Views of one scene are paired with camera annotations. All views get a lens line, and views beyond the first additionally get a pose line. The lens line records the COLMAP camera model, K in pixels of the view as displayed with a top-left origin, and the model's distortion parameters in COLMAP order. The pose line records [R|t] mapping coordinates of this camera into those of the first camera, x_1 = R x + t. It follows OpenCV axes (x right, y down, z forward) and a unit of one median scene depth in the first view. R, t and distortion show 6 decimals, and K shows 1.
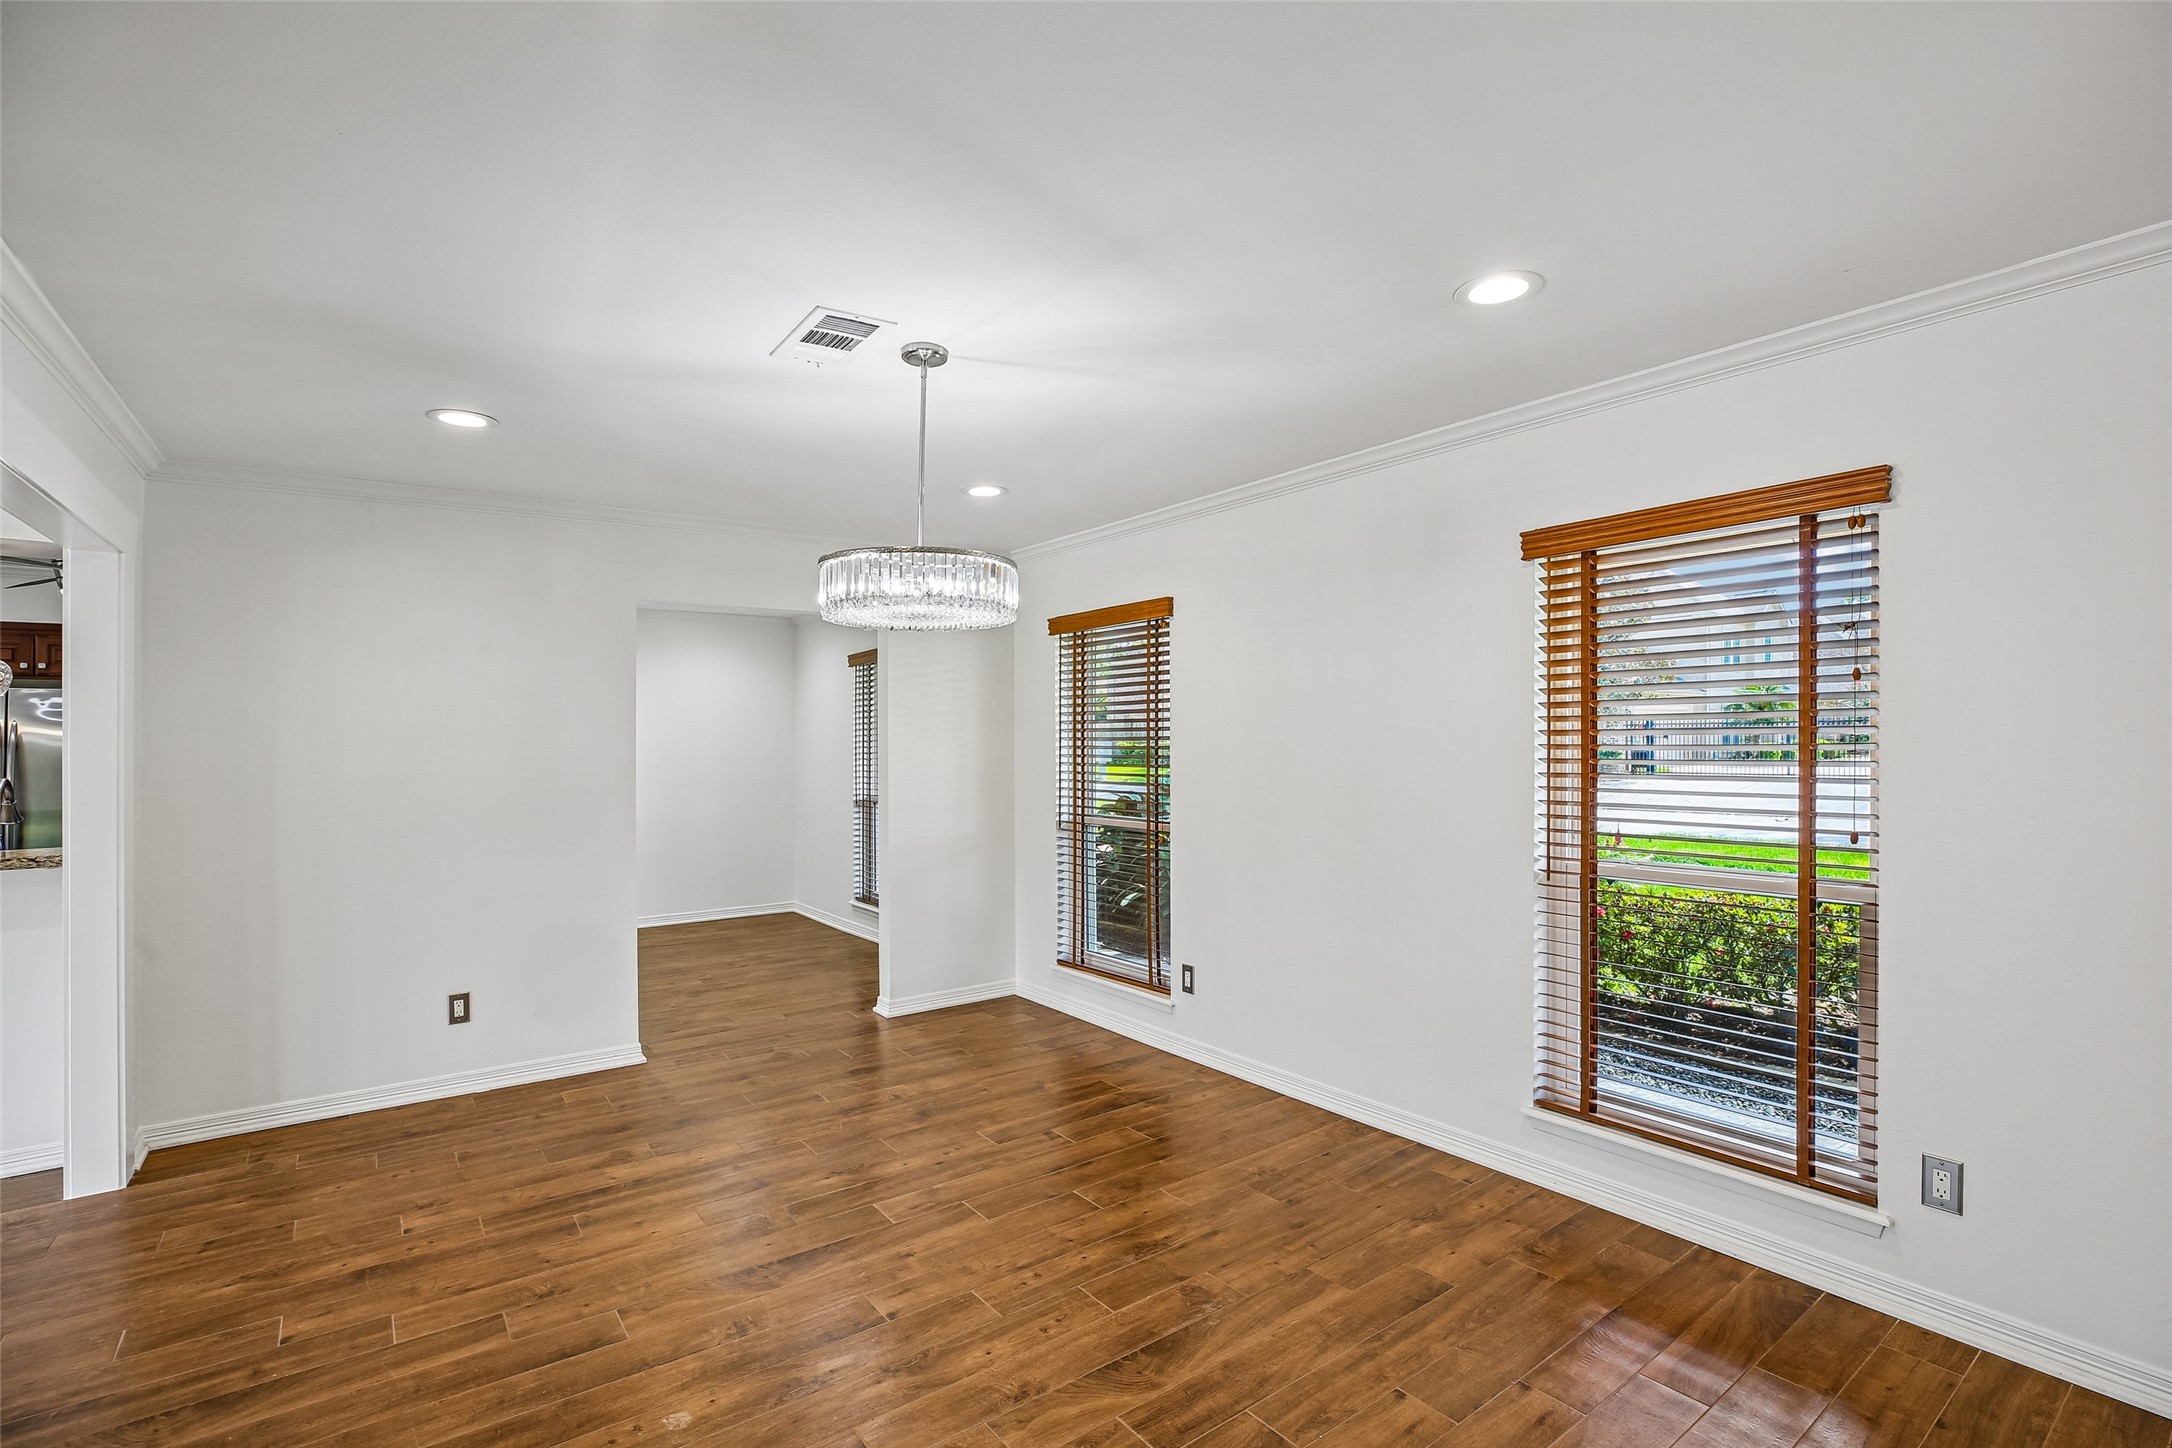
lens RADIAL K [[996.8, 0, 1086.0], [0, 996.8, 724.0], [0, 0, 1]] dist [-0.050977, 0.016442]
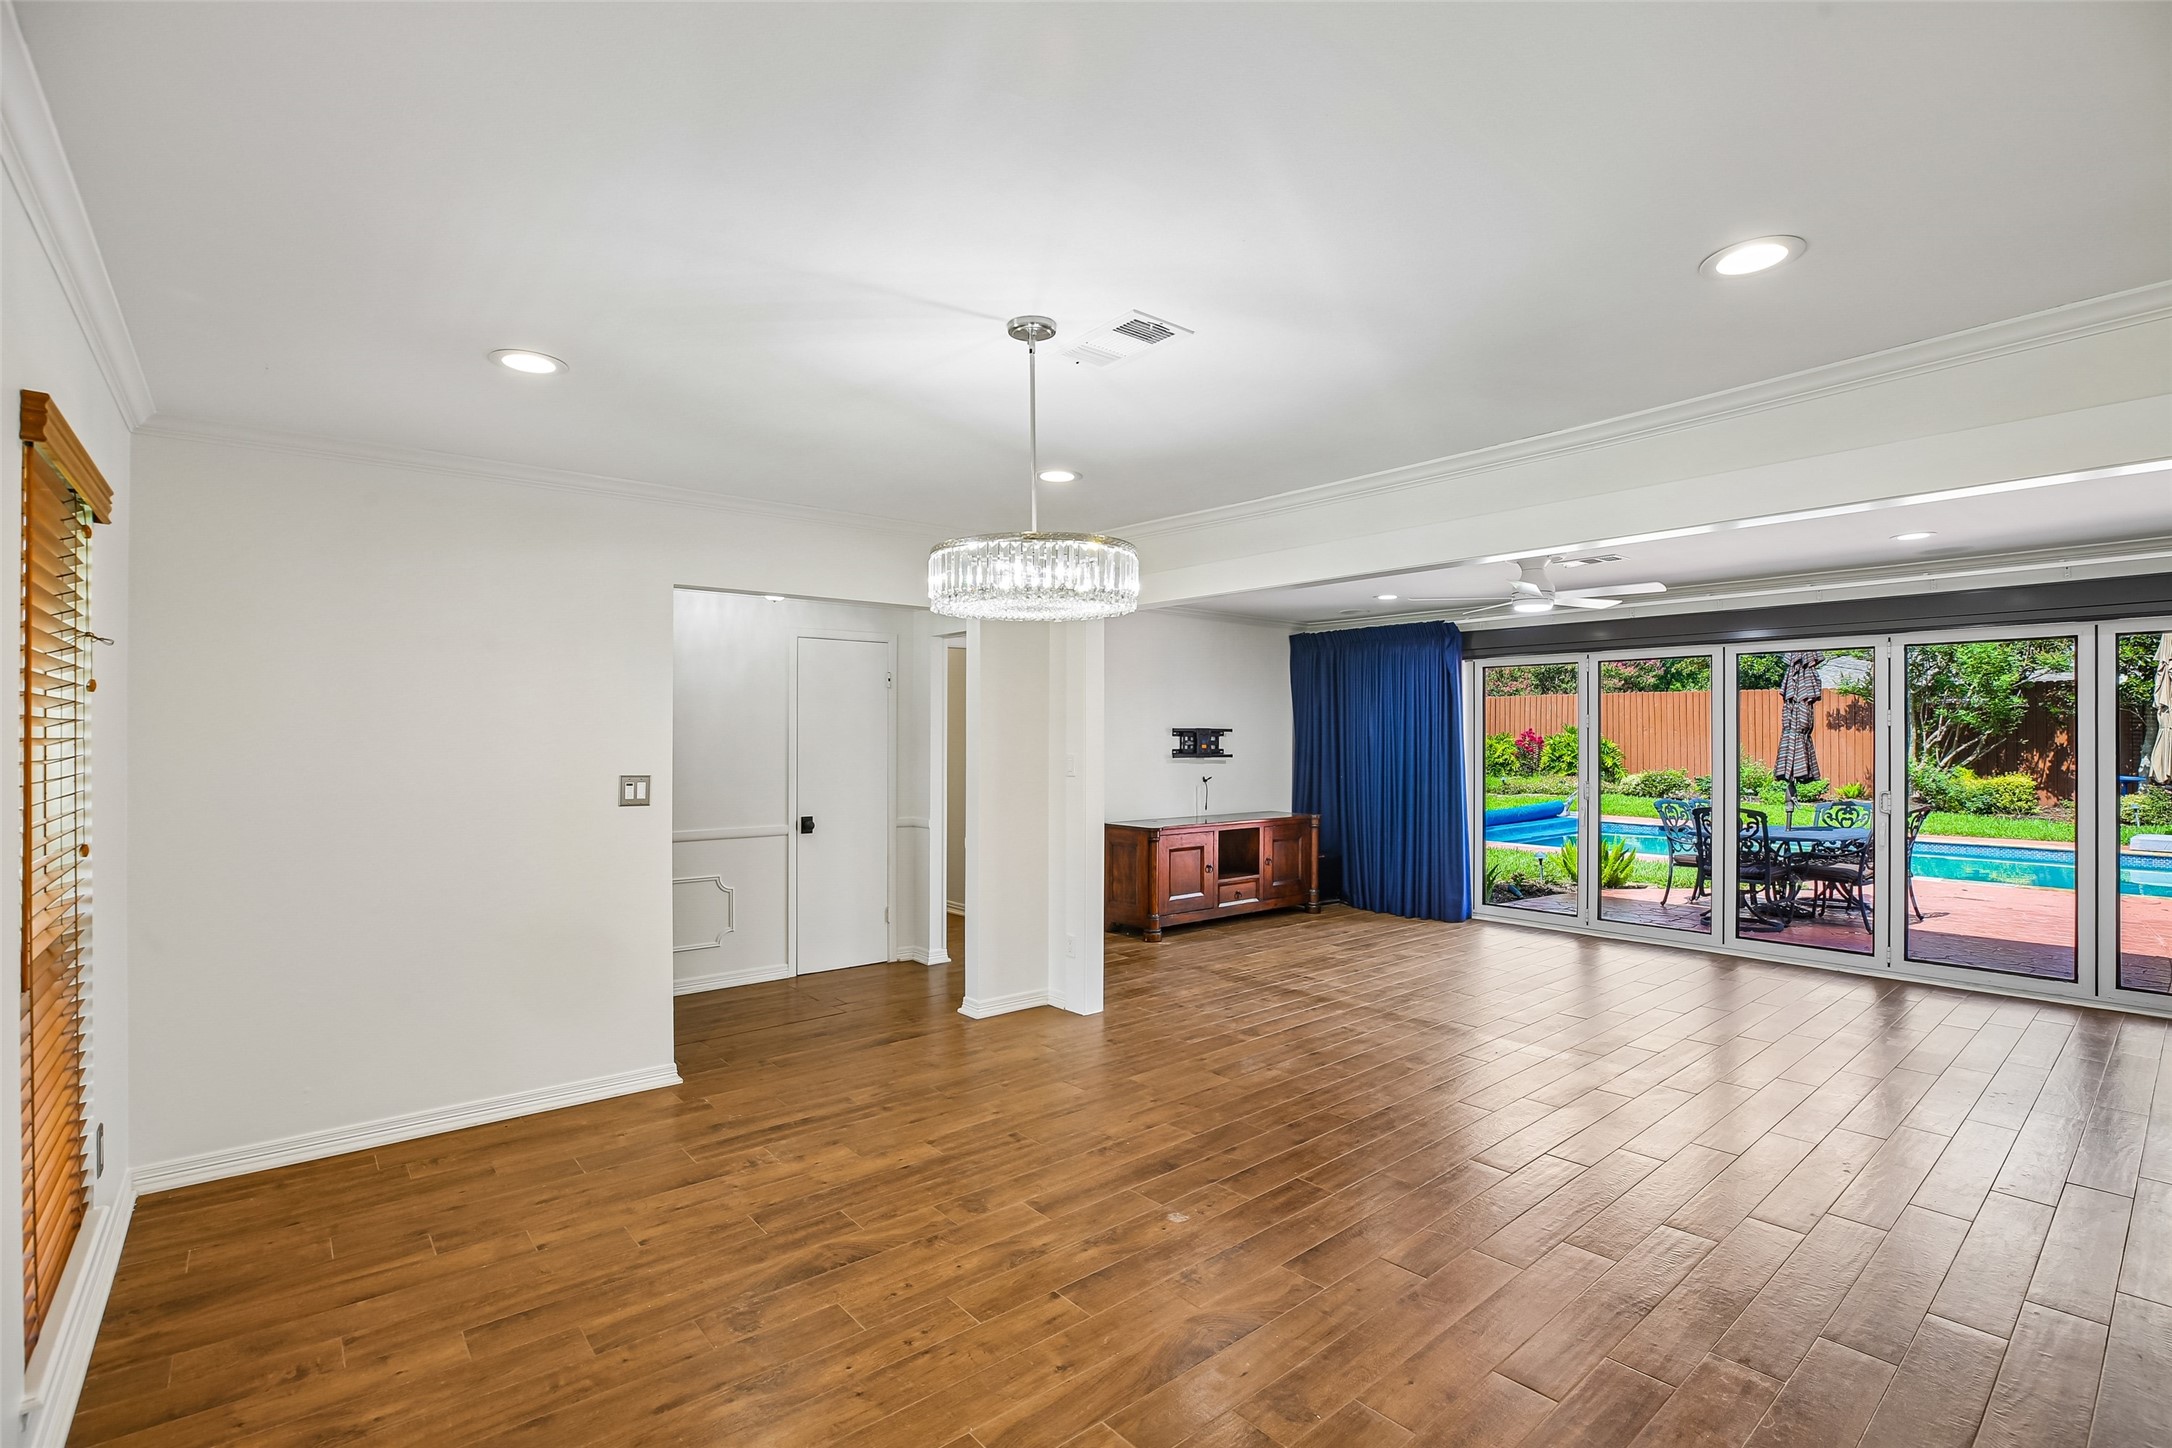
lens RADIAL K [[996.8, 0, 1086.0], [0, 996.8, 724.0], [0, 0, 1]] dist [-0.050977, 0.016442]
pose [[-0.998143, 0.006850, -0.060529, -0.160991], [0.008277, 0.999693, -0.023354, 0.021587], [0.060350, -0.023811, -0.997893, 1.914821]]
